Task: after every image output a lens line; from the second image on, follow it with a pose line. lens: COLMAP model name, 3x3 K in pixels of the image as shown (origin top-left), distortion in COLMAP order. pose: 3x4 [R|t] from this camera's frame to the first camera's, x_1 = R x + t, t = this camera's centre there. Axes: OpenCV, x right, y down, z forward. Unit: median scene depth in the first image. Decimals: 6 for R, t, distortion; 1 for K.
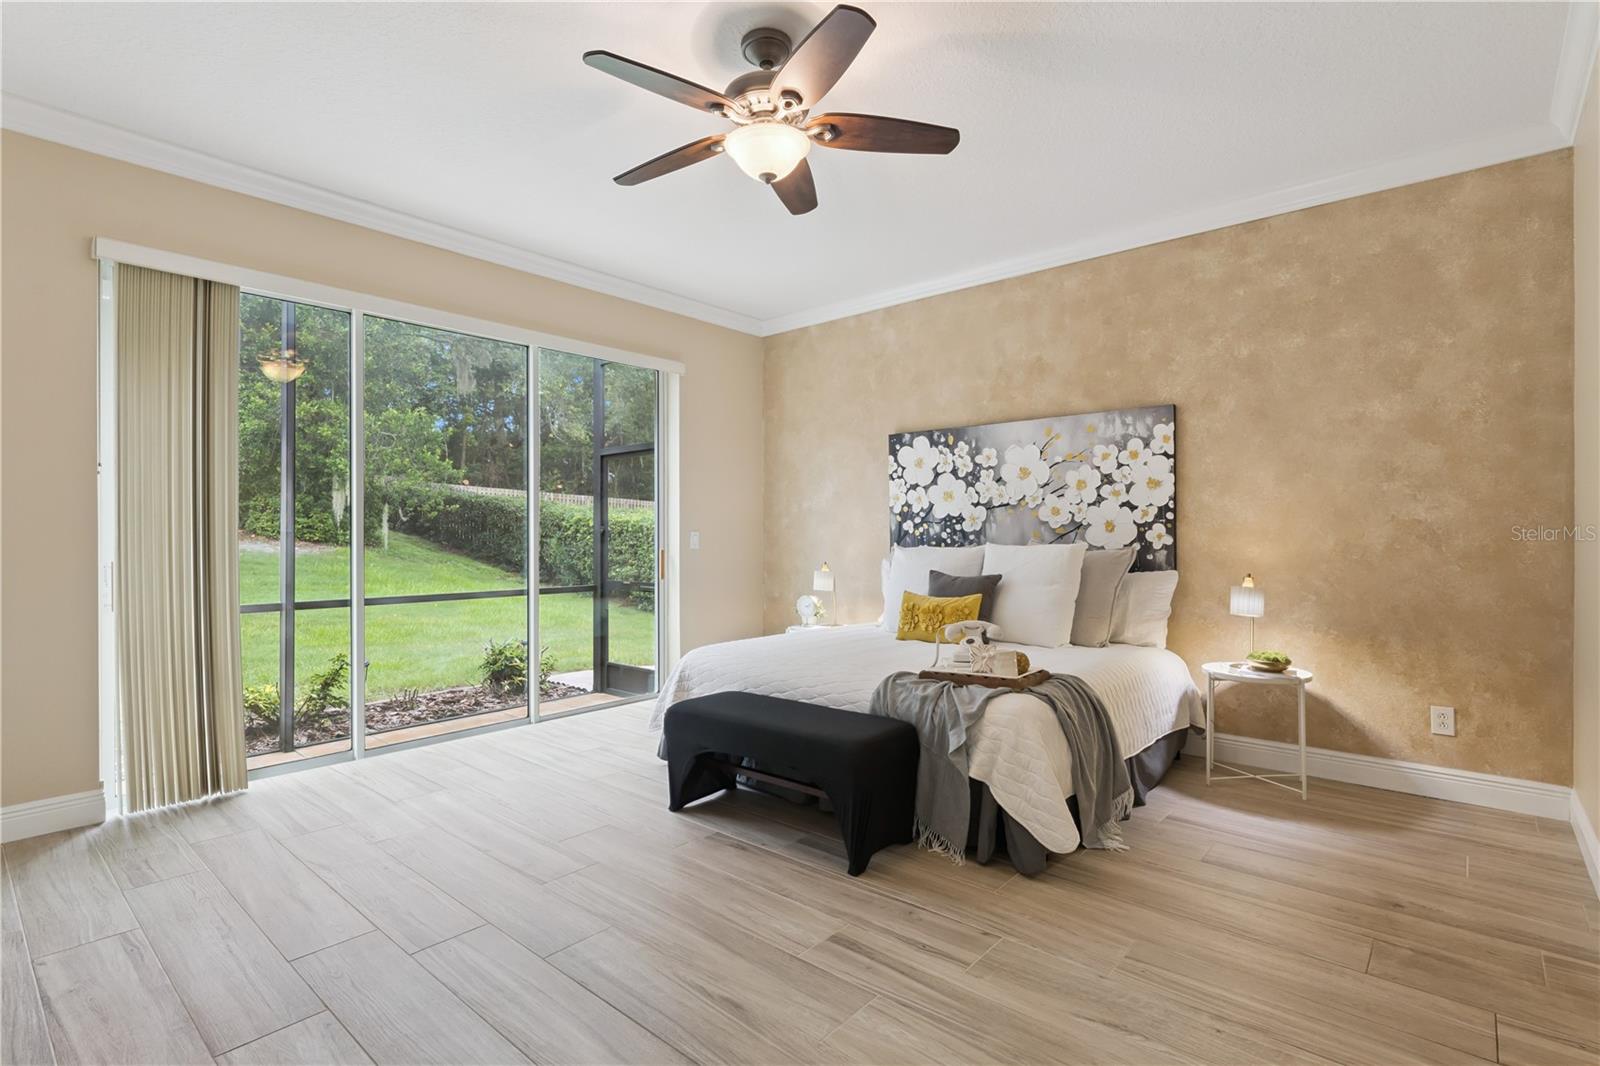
lens RADIAL K [[765.6, 0, 800.0], [0, 765.6, 533.0], [0, 0, 1]] dist [-0.000474, -0.000021]
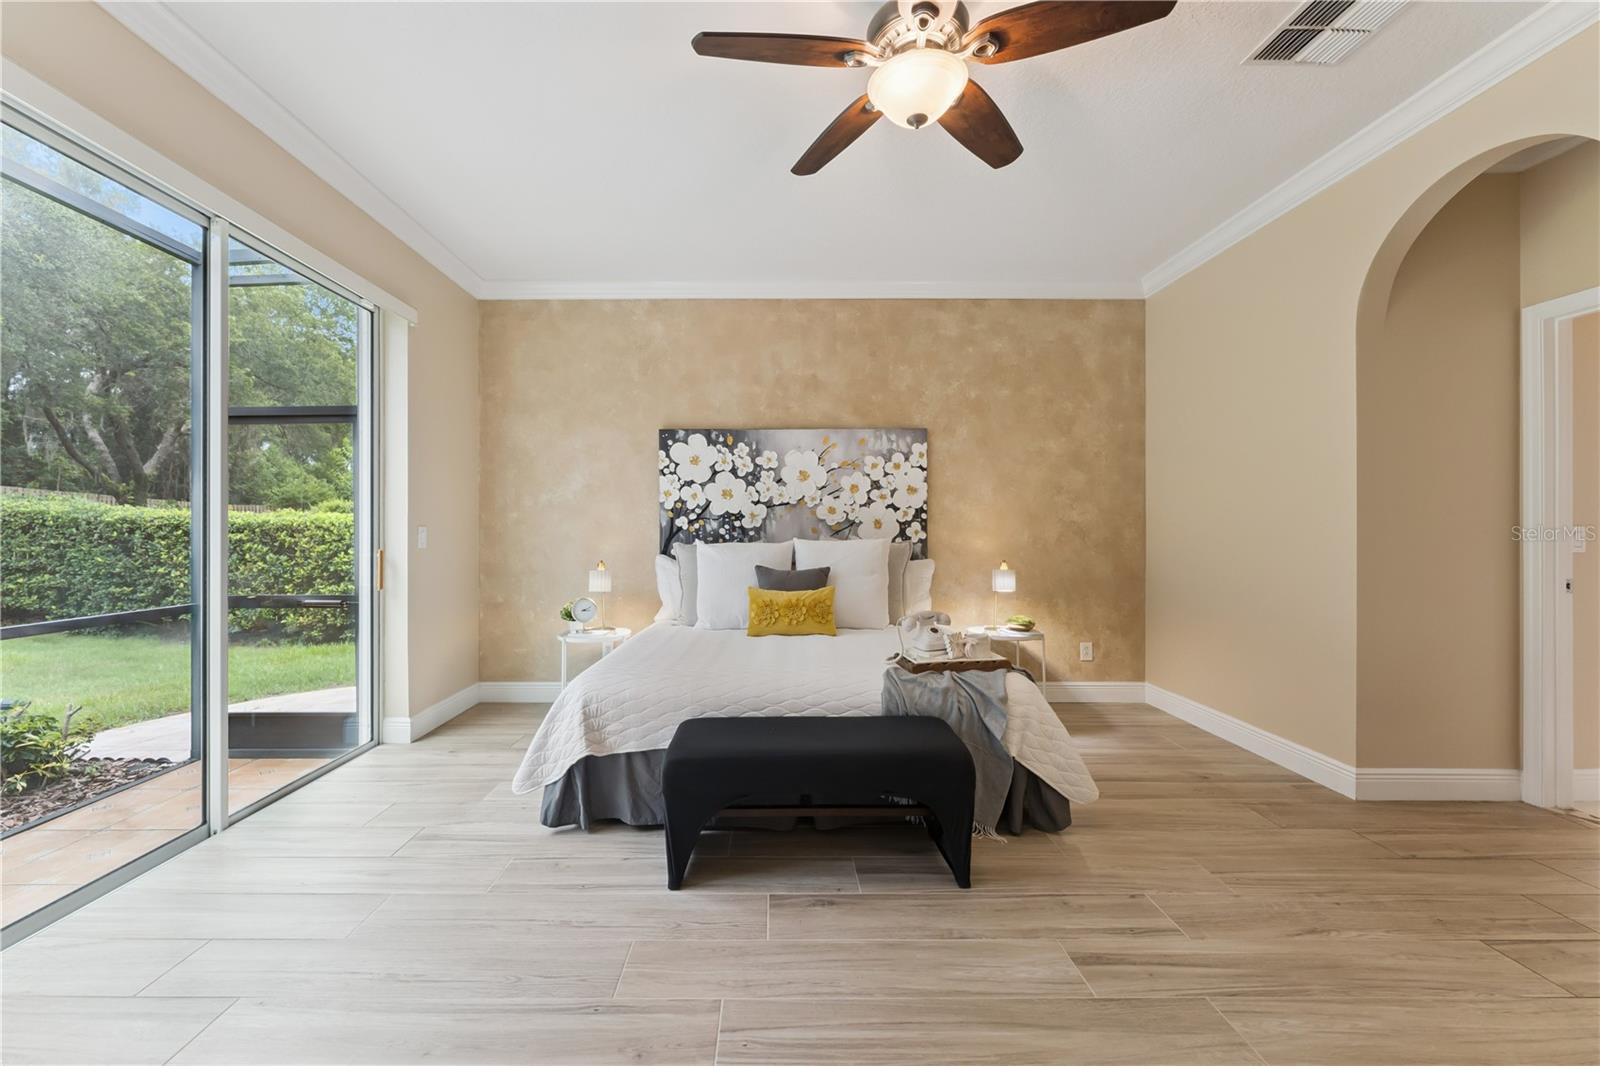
lens RADIAL K [[652.8, 0, 770.0], [0, 652.8, 528.3], [0, 0, 1]] dist [-0.001833, -0.000194]
pose [[0.755081, 0.003200, 0.655623, -0.380779], [-0.001834, 0.999994, -0.002768, 0.001234], [-0.655629, 0.000888, 0.755083, 0.319813]]
